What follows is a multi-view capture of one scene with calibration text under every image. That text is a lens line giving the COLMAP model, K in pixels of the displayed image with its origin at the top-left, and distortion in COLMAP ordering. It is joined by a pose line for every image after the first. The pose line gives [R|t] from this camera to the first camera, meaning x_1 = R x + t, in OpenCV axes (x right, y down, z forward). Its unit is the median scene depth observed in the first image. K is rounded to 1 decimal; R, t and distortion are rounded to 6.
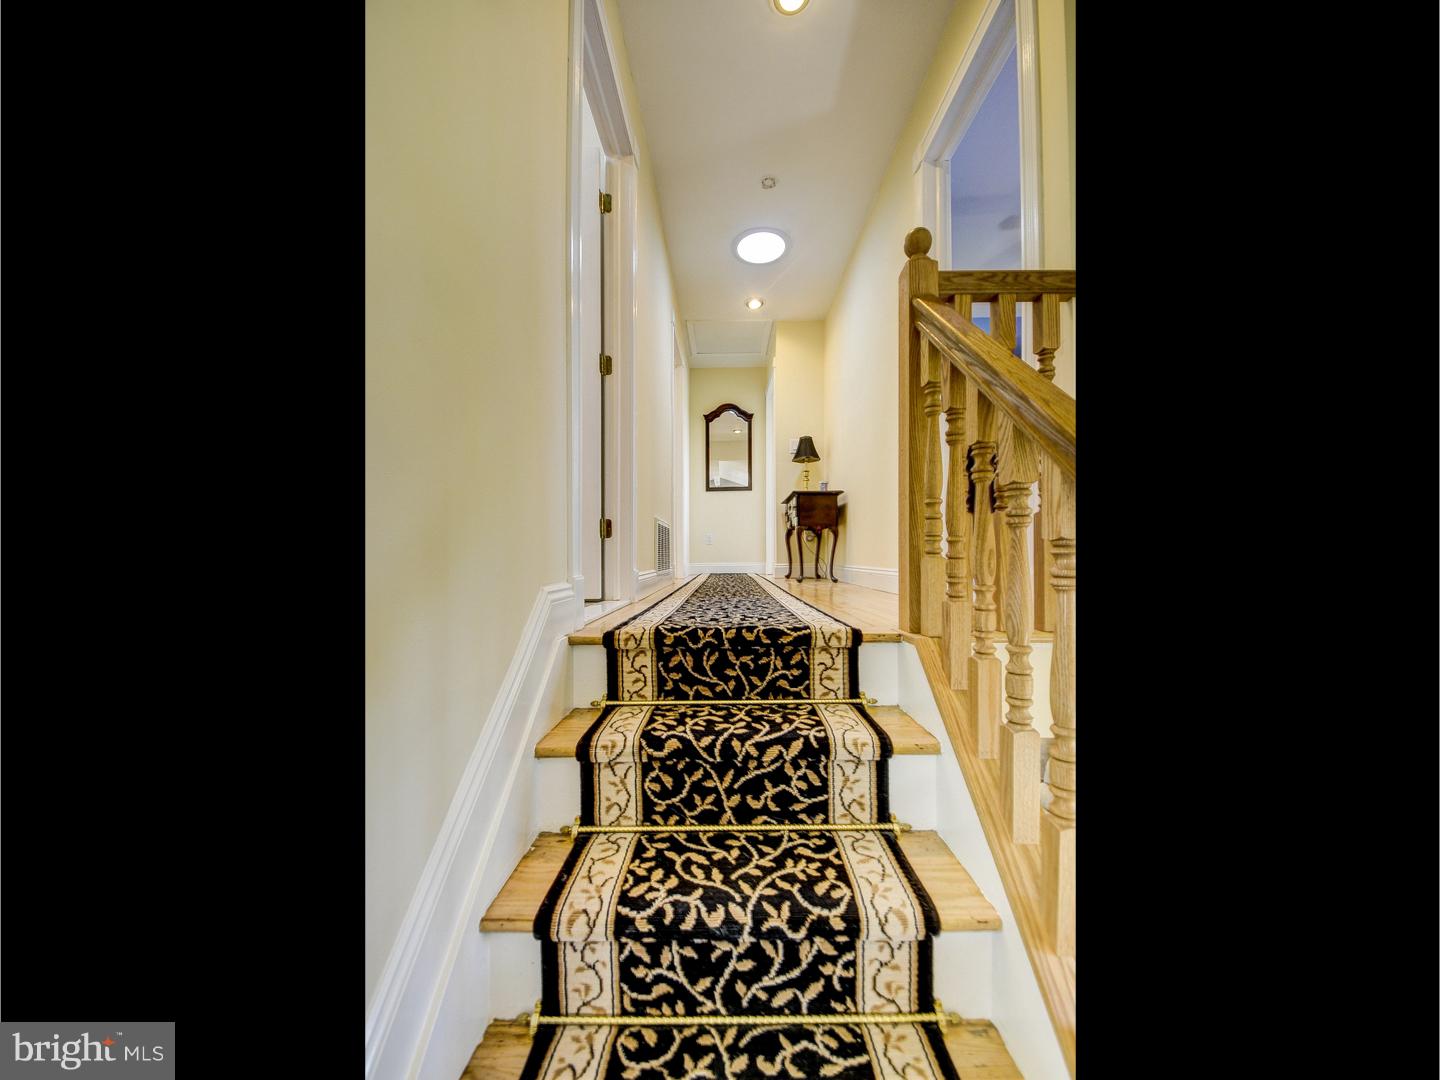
lens RADIAL K [[468.4, 0, 730.0], [0, 468.4, 559.3], [0, 0, 1]] dist [-0.000389, -0.000186]
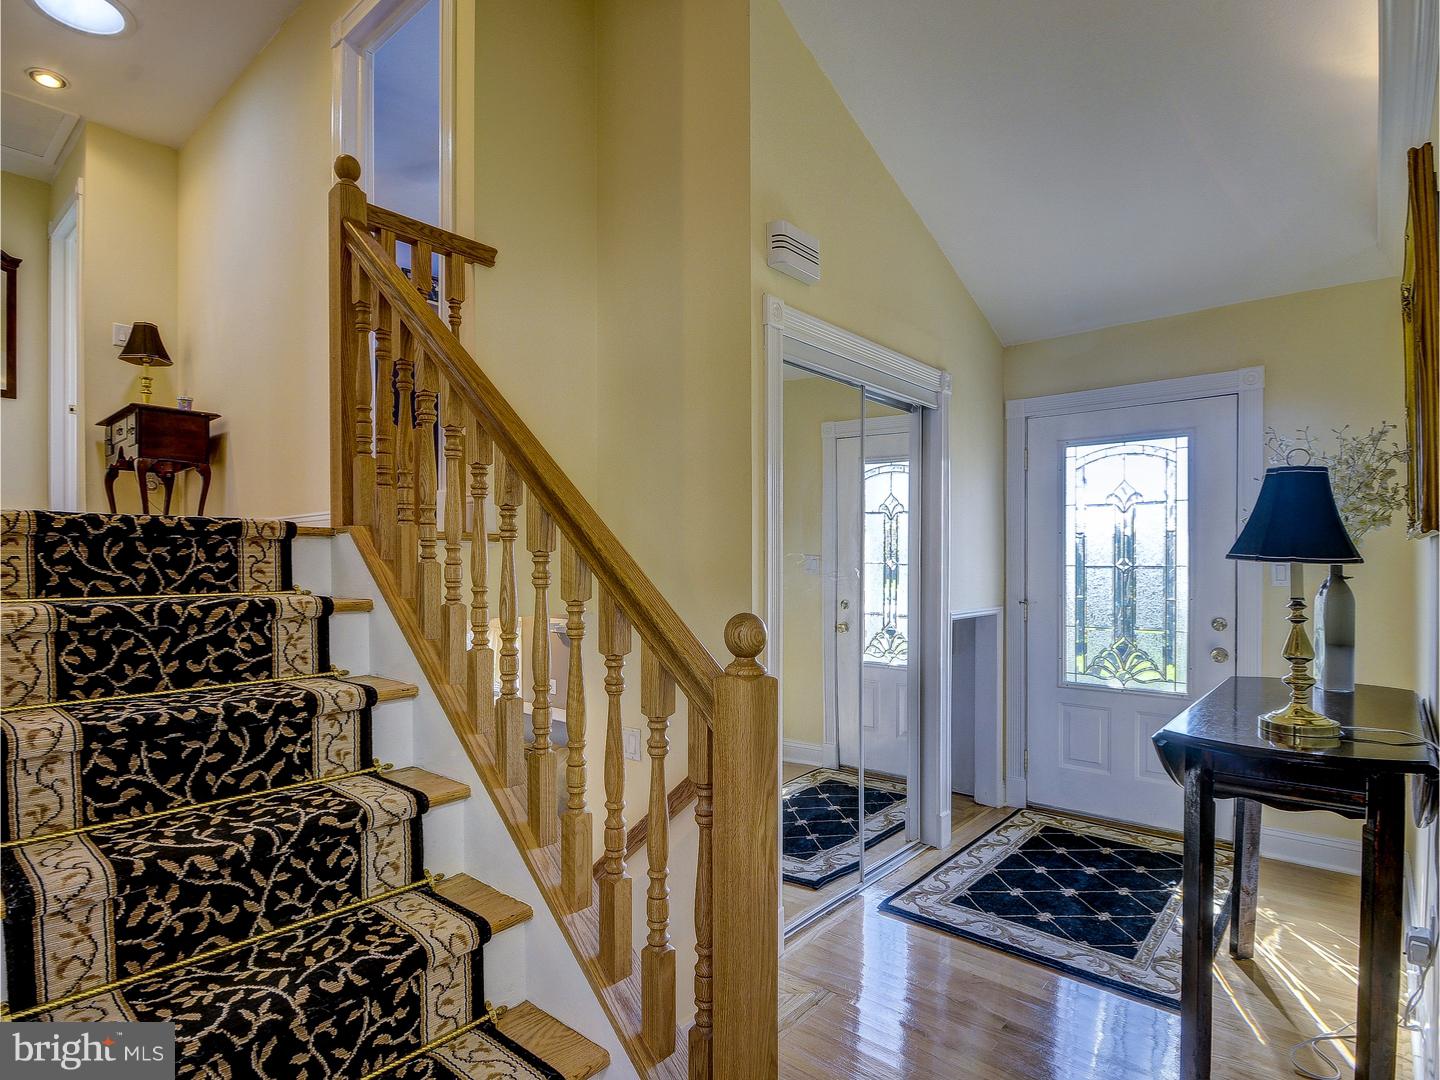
lens RADIAL K [[749.3, 0, 708.5], [0, 749.3, 560.1], [0, 0, 1]] dist [-0.000029, -0.015569]
pose [[0.646080, 0.001280, 0.763269, -0.469209], [0.010338, 0.999892, -0.010428, 0.313279], [-0.763200, 0.014628, 0.645997, -0.917939]]
